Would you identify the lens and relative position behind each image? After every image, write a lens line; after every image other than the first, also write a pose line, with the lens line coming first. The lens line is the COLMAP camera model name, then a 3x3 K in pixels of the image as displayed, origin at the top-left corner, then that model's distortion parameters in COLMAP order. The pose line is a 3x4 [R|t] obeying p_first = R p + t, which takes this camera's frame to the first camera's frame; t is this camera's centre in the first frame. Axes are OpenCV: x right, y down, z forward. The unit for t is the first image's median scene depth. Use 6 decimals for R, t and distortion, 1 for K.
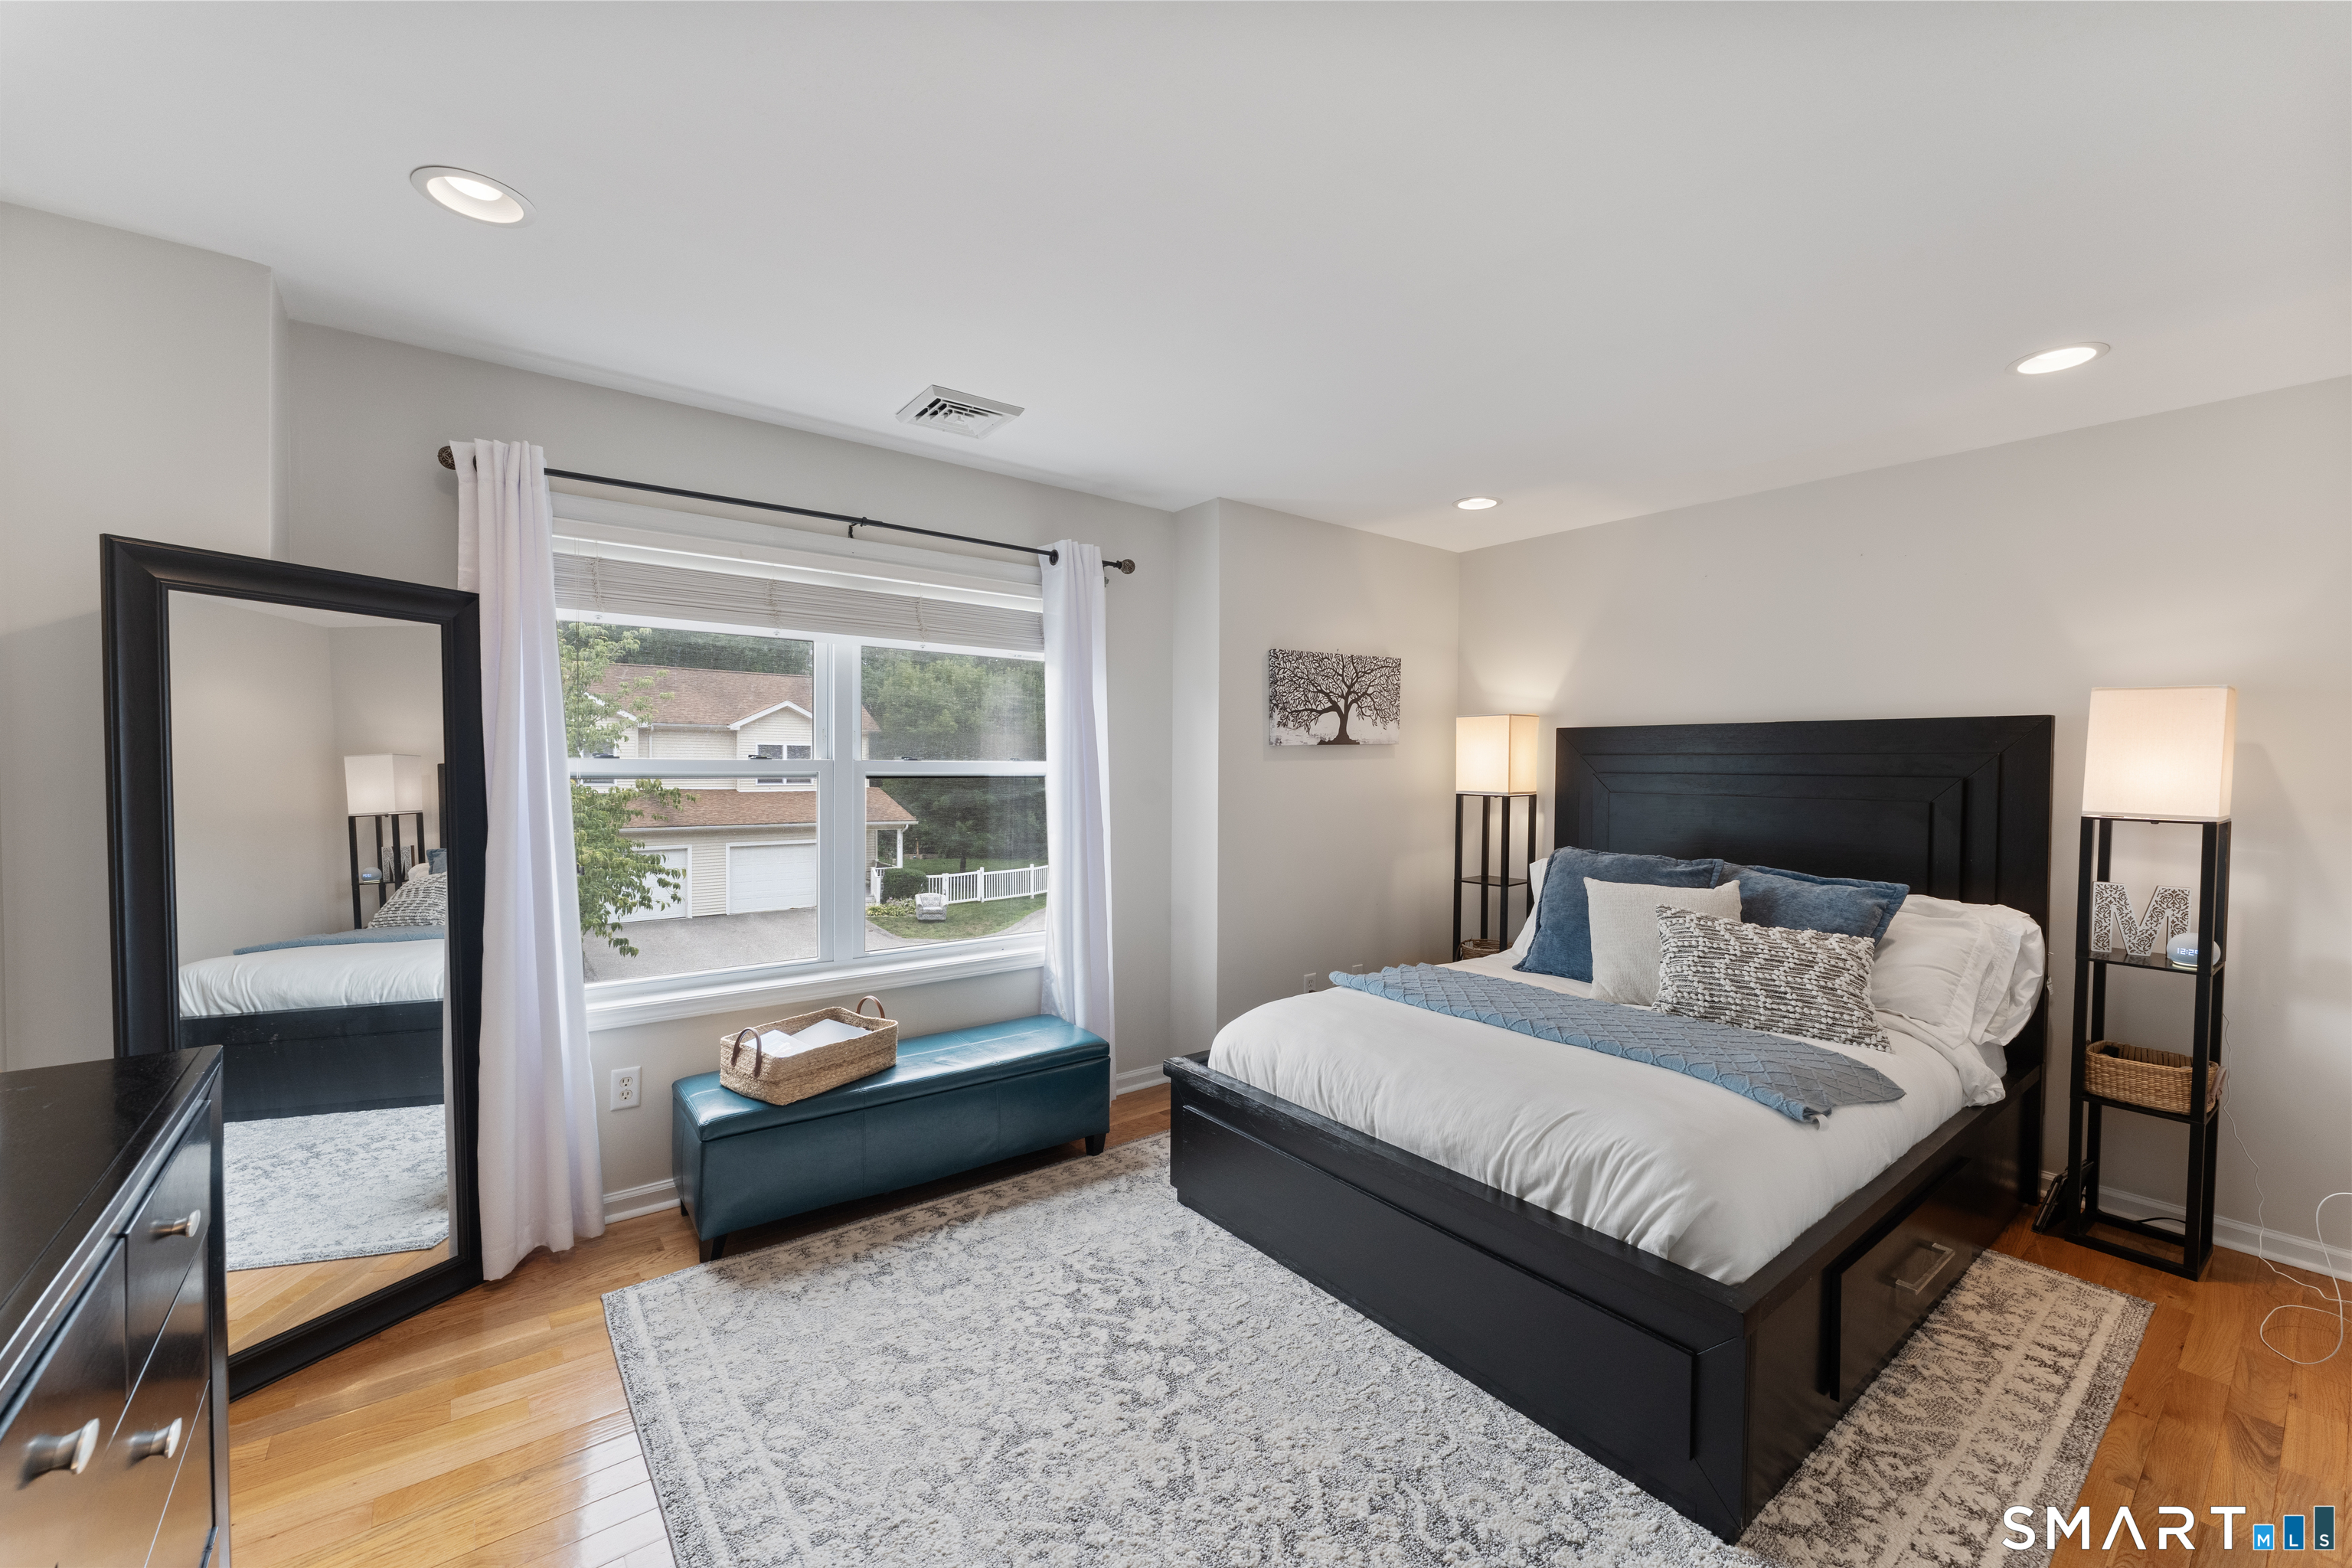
lens RADIAL K [[939.1, 0, 1184.0], [0, 939.1, 775.5], [0, 0, 1]] dist [0.000930, 0.000442]
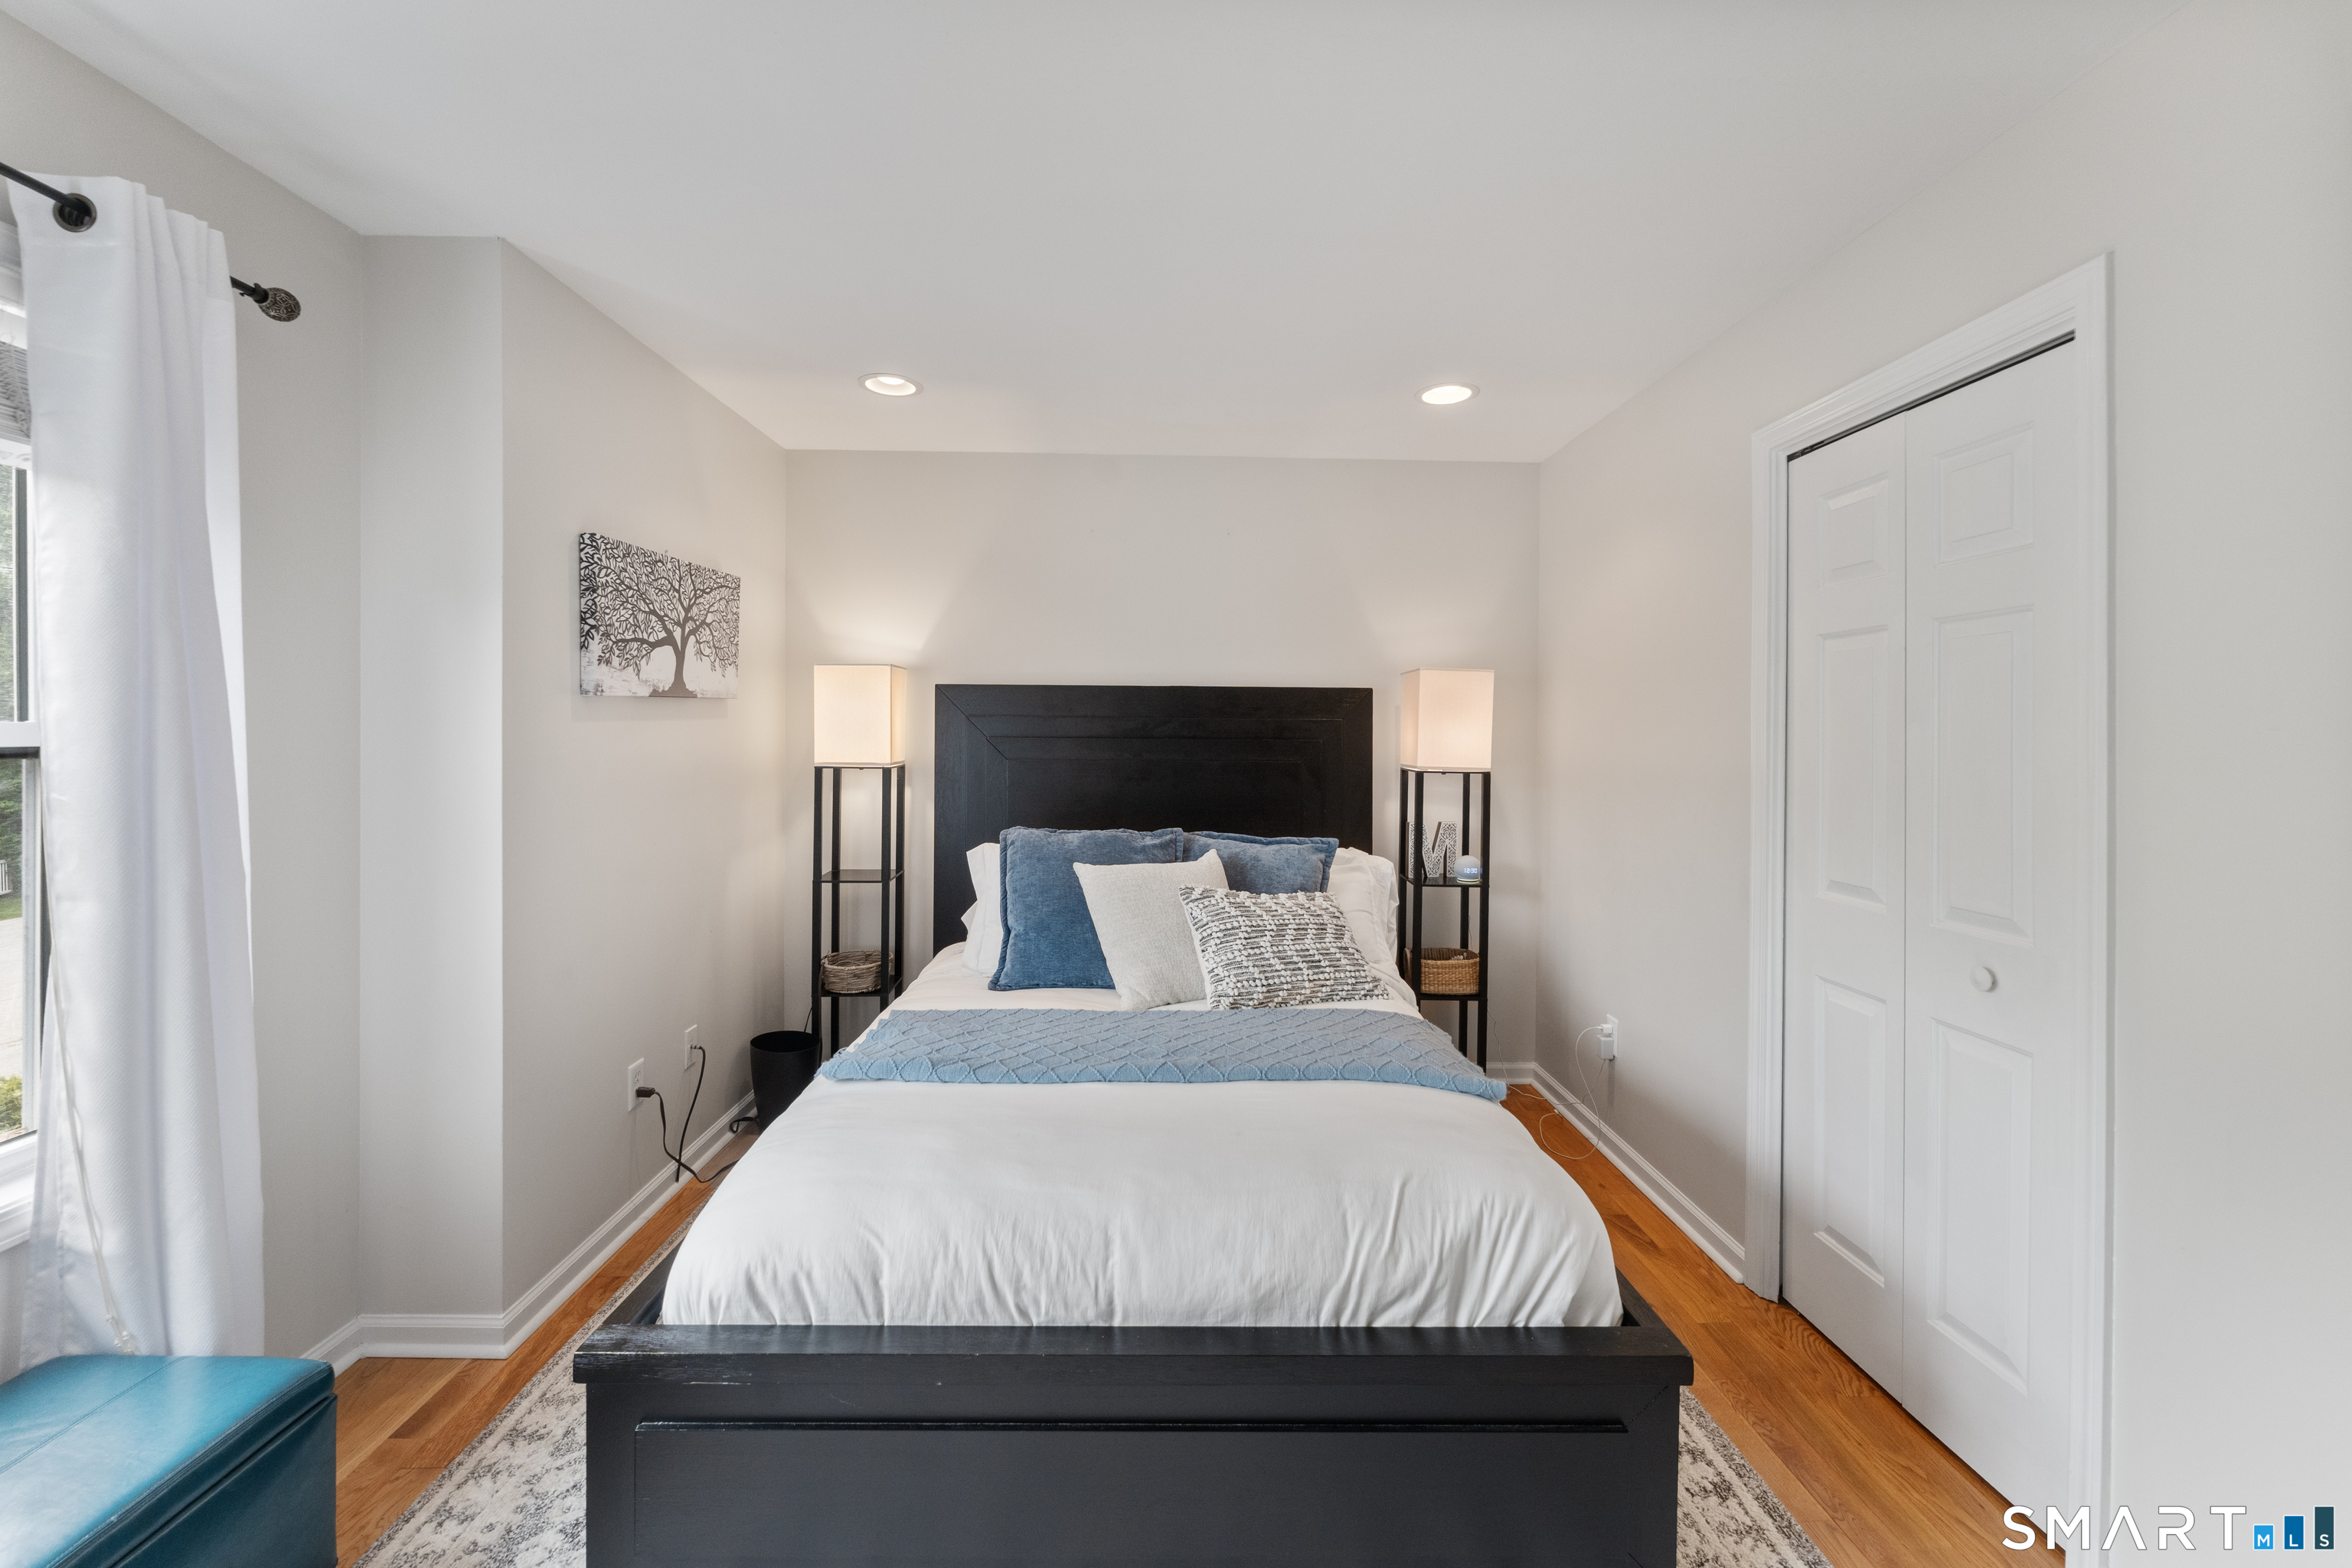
lens RADIAL K [[955.7, 0, 1182.5], [0, 955.7, 731.2], [0, 0, 1]] dist [0.000869, -0.000037]
pose [[0.600925, -0.002314, 0.799302, -0.182746], [0.007782, 0.999965, -0.002956, -0.005474], [-0.799267, 0.007997, 0.600923, 0.381664]]
